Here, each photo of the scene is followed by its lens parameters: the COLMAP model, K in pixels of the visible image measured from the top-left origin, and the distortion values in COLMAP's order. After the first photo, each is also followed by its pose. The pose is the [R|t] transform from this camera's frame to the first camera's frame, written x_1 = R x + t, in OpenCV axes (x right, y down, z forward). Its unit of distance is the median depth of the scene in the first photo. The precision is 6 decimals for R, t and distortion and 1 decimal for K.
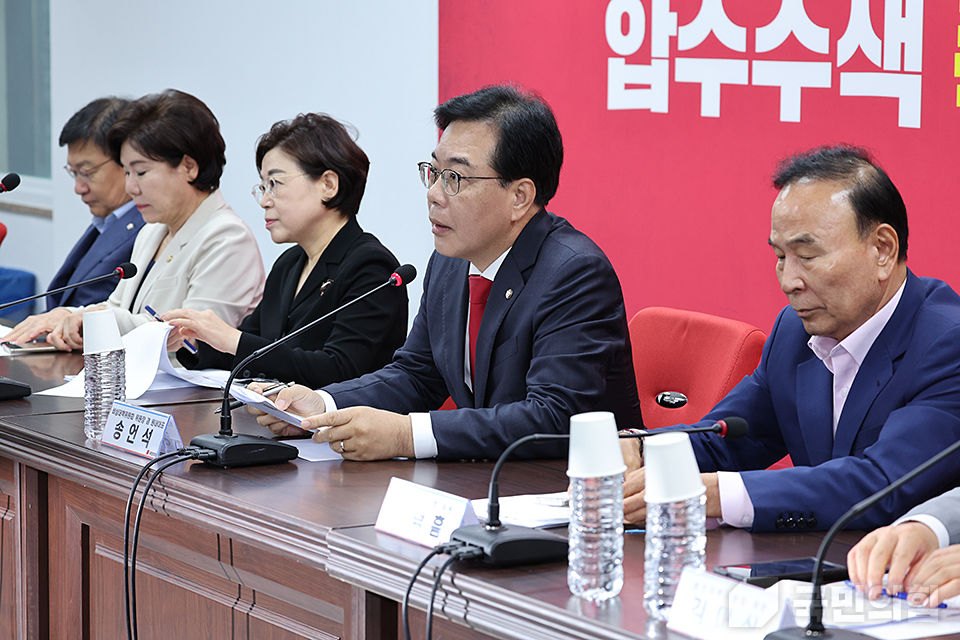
lens RADIAL K [[2677.6, 0, 482.9], [0, 2677.6, 321.6], [0, 0, 1]] dist [-0.205569, 0.000000]
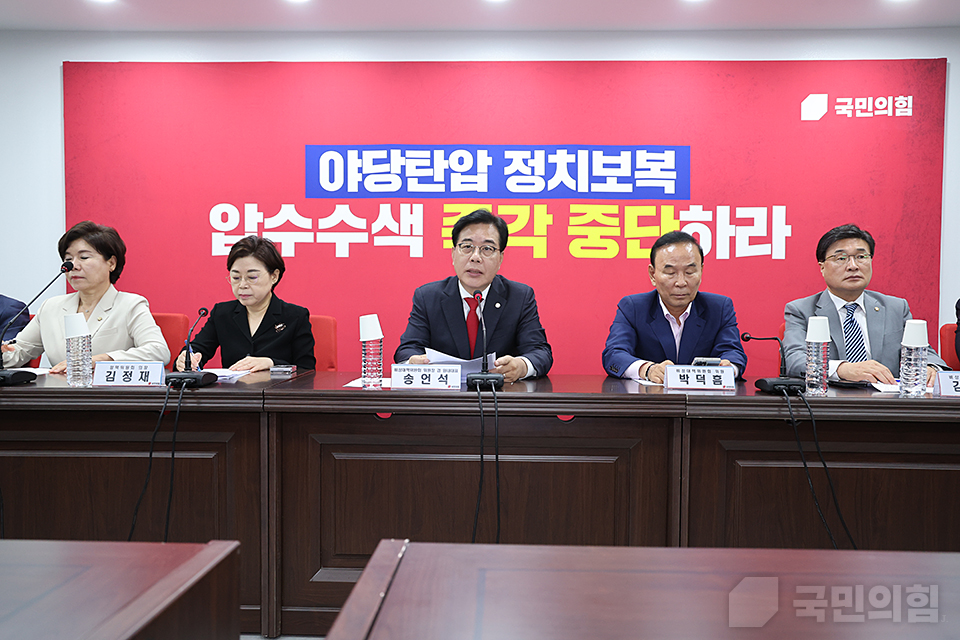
lens RADIAL K [[803.8, 0, 488.6], [0, 803.8, 332.0], [0, 0, 1]] dist [-0.025634, 0.056311]
pose [[0.557886, -0.034916, 0.829183, -0.412492], [0.086991, 0.996071, -0.016586, 0.016578], [-0.825346, 0.081385, 0.558731, 0.476481]]
